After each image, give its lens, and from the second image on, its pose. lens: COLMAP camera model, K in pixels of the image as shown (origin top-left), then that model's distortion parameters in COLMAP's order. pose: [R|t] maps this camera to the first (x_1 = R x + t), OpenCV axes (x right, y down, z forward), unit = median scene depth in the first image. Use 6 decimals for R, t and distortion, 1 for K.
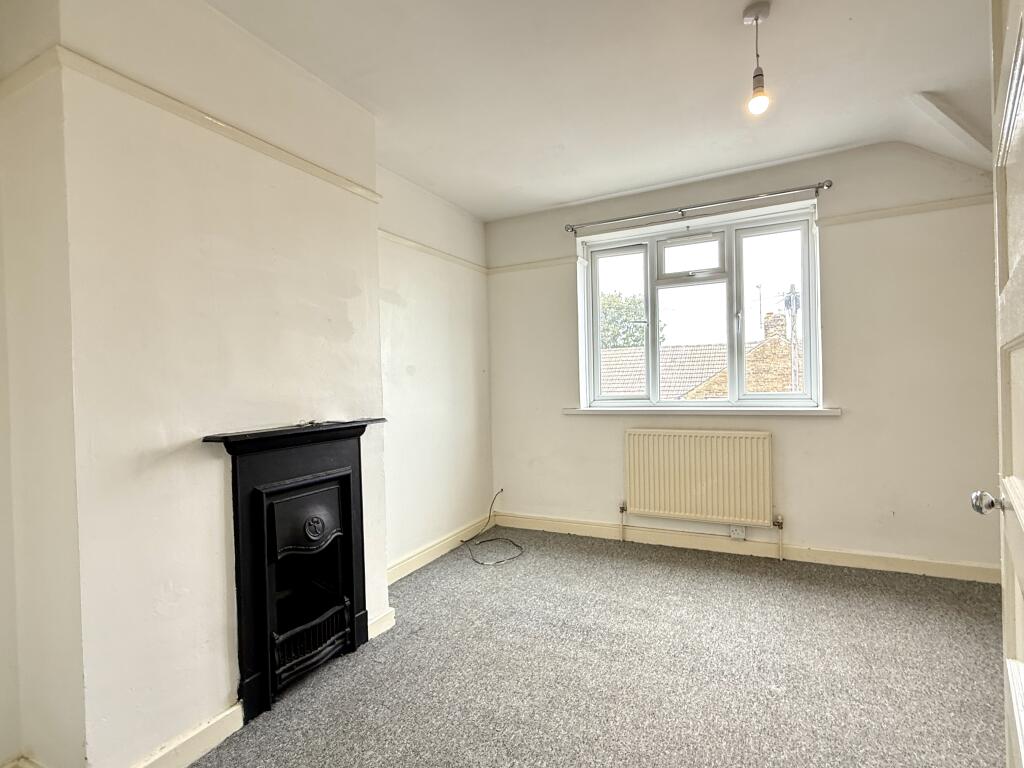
lens RADIAL K [[499.2, 0, 514.0], [0, 499.2, 384.9], [0, 0, 1]] dist [0.003033, 0.001161]
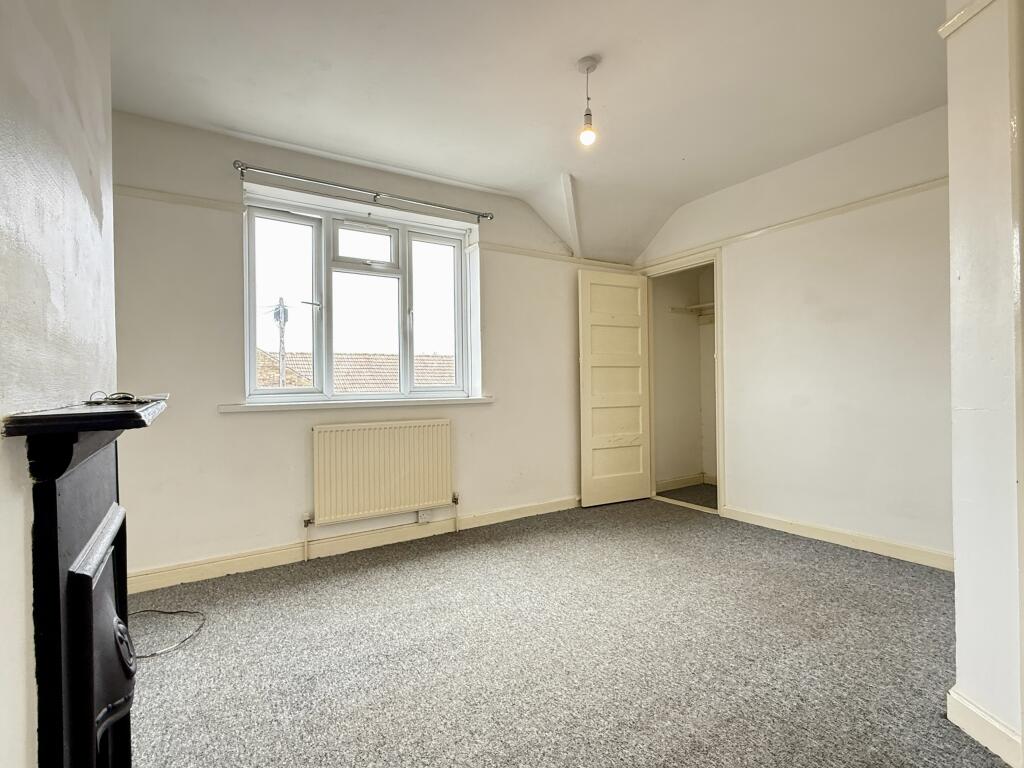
lens RADIAL K [[499.2, 0, 509.0], [0, 499.2, 385.2], [0, 0, 1]] dist [0.003033, 0.001161]
pose [[0.510977, 0.018934, 0.859386, -0.357858], [0.007427, 0.999623, -0.026440, 0.046012], [-0.859562, 0.019893, 0.510644, 0.294247]]
